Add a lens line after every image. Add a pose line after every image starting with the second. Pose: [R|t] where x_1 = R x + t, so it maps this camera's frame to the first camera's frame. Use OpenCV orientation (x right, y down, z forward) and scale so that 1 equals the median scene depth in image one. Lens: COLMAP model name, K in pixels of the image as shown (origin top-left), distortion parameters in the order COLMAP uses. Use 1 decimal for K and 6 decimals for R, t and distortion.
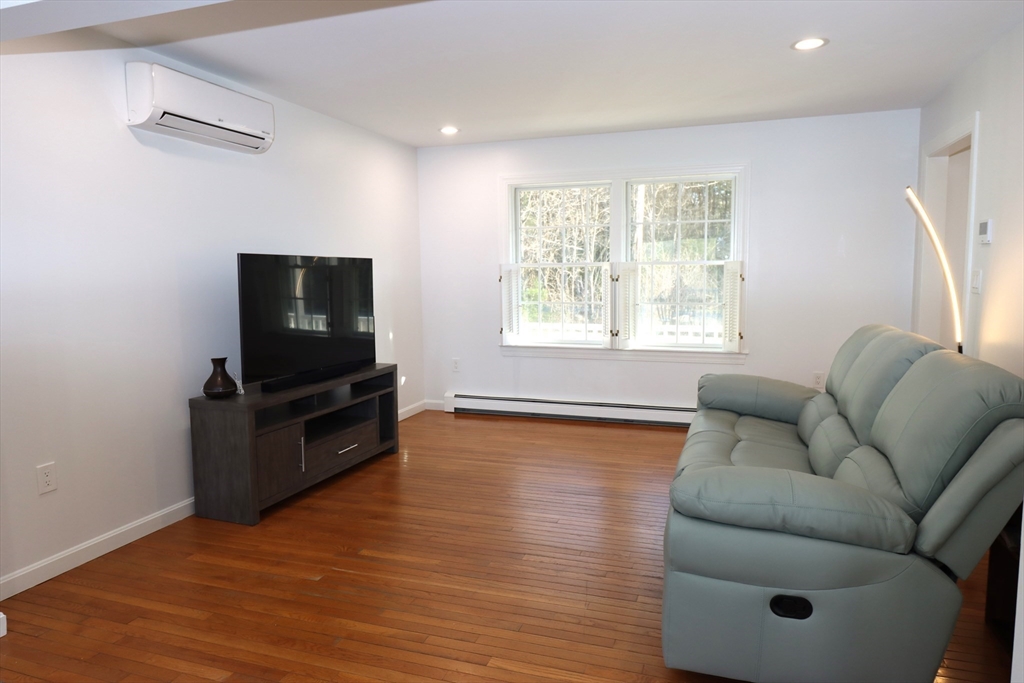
lens RADIAL K [[619.1, 0, 548.9], [0, 619.1, 336.9], [0, 0, 1]] dist [0.018945, -0.000332]
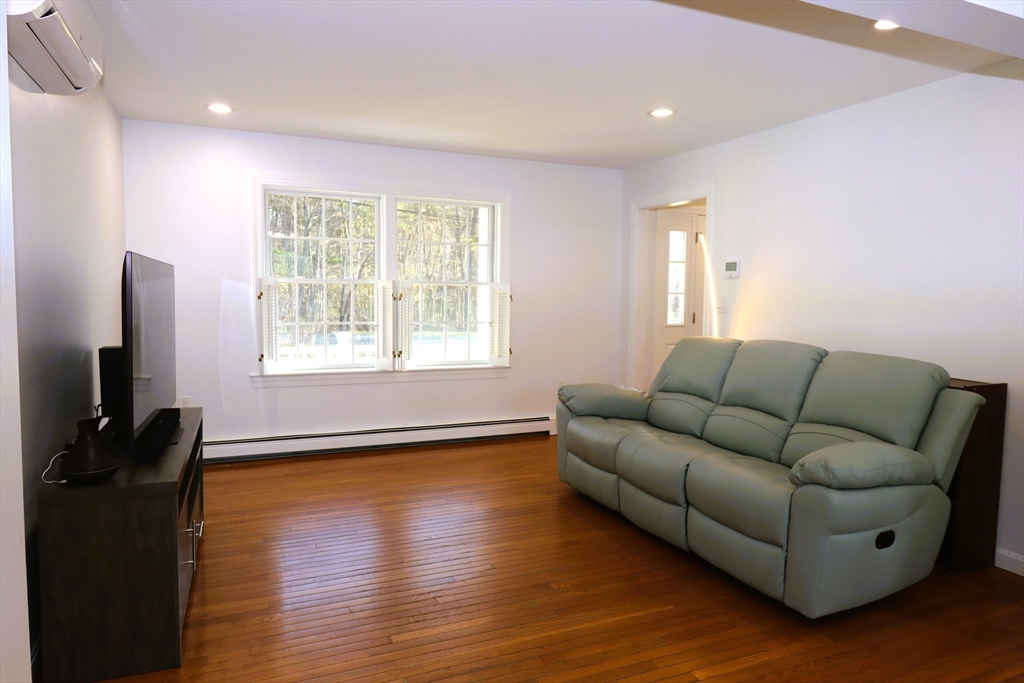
lens RADIAL K [[619.1, 0, 513.1], [0, 619.1, 333.1], [0, 0, 1]] dist [0.018945, -0.000332]
pose [[0.764784, -0.023569, 0.643855, -0.370578], [0.047187, 0.998696, -0.019492, -0.011407], [-0.642556, 0.045289, 0.764899, 0.150080]]
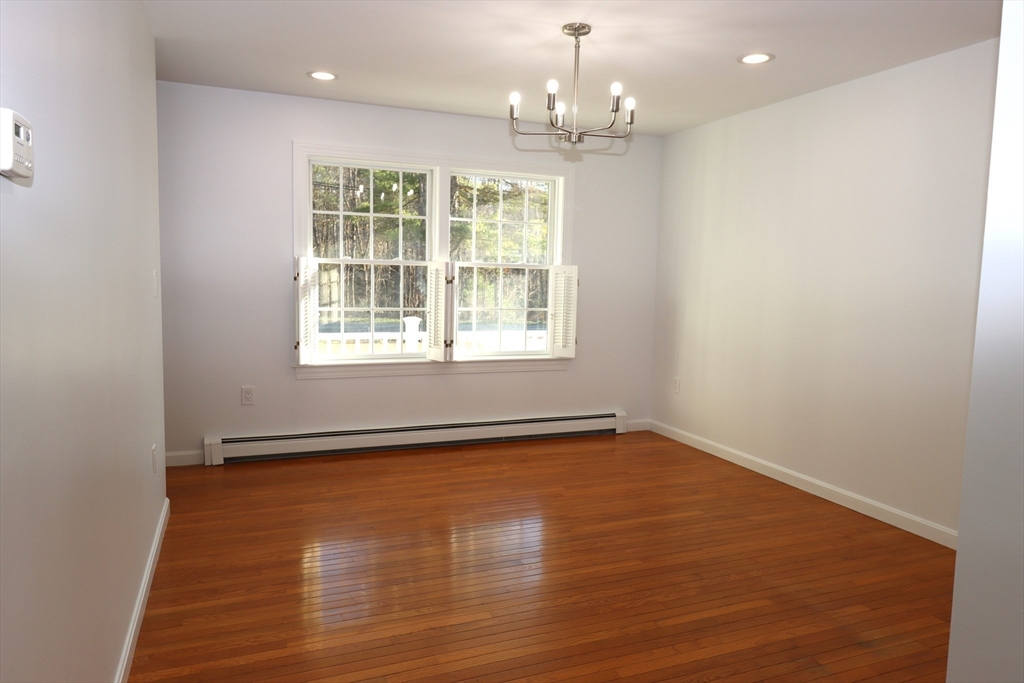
lens RADIAL K [[710.4, 0, 511.3], [0, 710.4, 333.1], [0, 0, 1]] dist [0.008502, 0.000772]
pose [[0.753039, -0.026058, 0.657460, -0.481091], [0.037593, 0.999287, -0.003452, -0.013736], [-0.656901, 0.027315, 0.753482, 0.189524]]
